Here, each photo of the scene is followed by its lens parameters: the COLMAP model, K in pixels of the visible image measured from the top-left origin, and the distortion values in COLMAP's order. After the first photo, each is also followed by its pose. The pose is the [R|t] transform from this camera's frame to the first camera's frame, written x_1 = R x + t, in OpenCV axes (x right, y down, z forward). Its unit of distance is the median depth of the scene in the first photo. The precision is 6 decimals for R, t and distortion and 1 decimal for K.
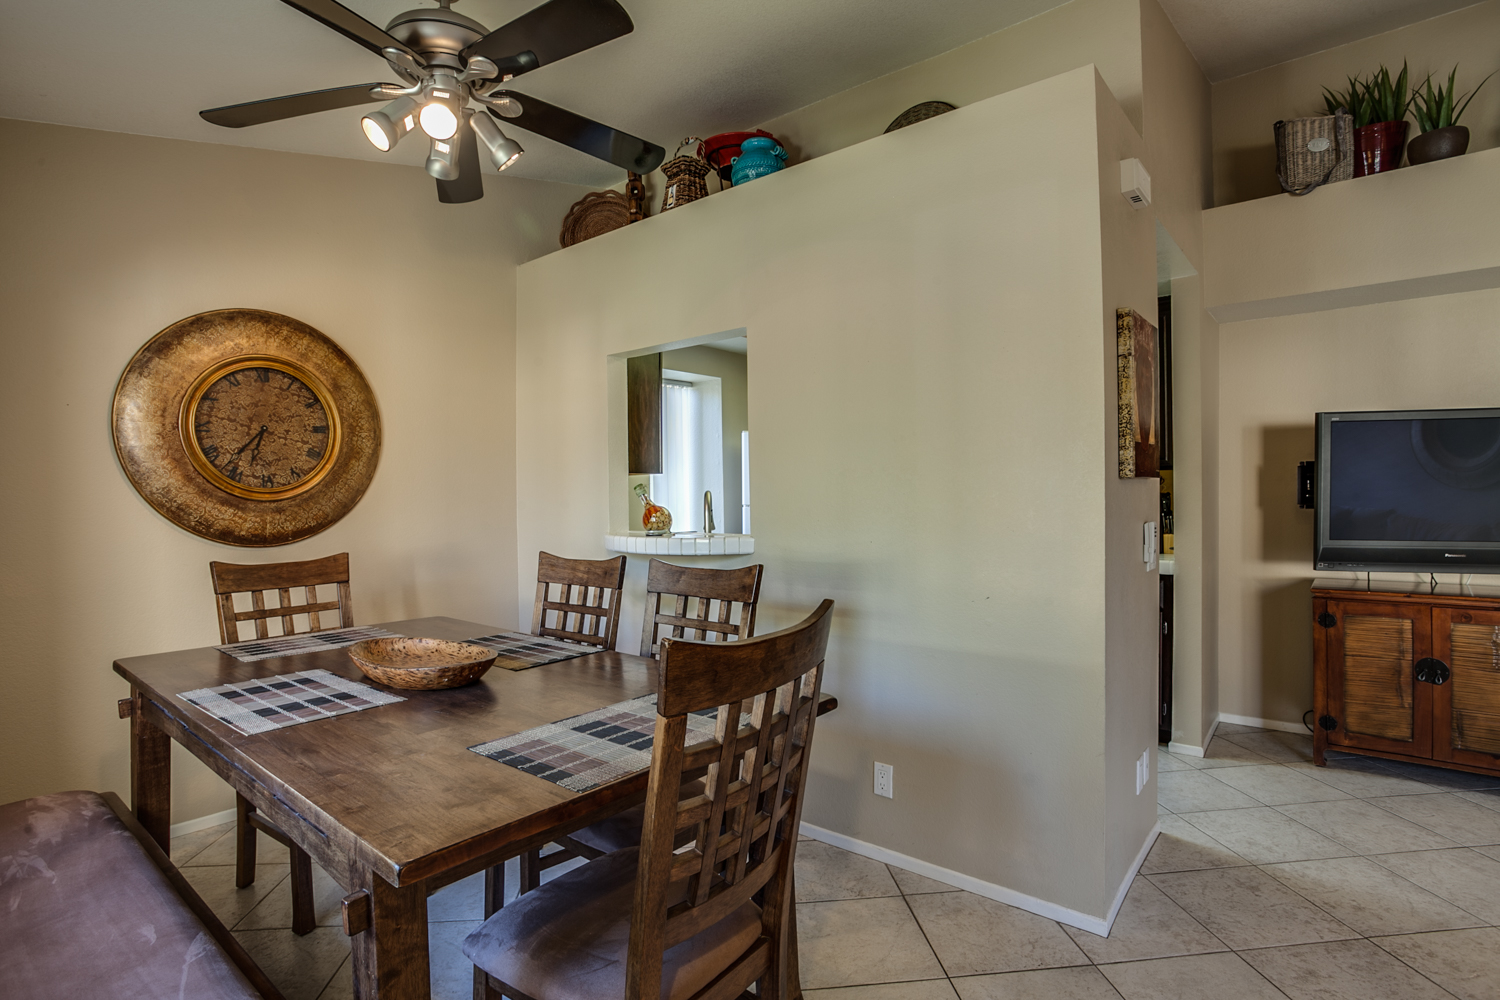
lens RADIAL K [[737.1, 0, 741.8], [0, 737.1, 498.4], [0, 0, 1]] dist [-0.069086, 0.027148]
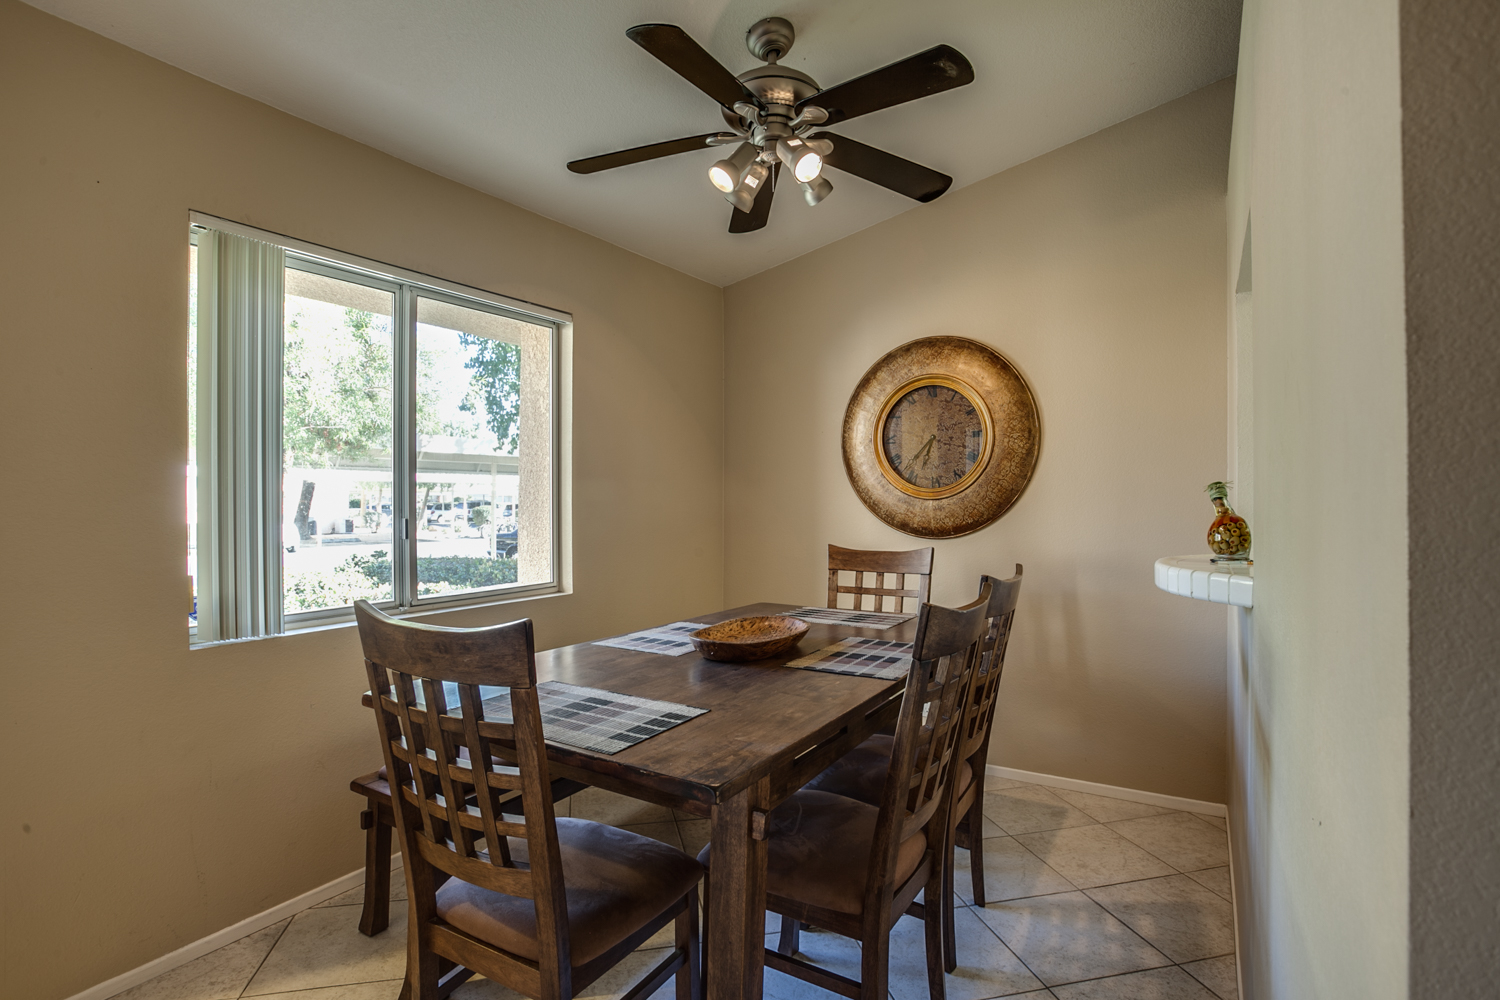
lens RADIAL K [[737.1, 0, 741.8], [0, 737.1, 498.4], [0, 0, 1]] dist [-0.069086, 0.027148]
pose [[0.146374, 0.012049, -0.989156, 0.506665], [-0.006510, 0.999916, 0.011216, -0.009994], [0.989208, 0.004798, 0.146440, 0.555383]]
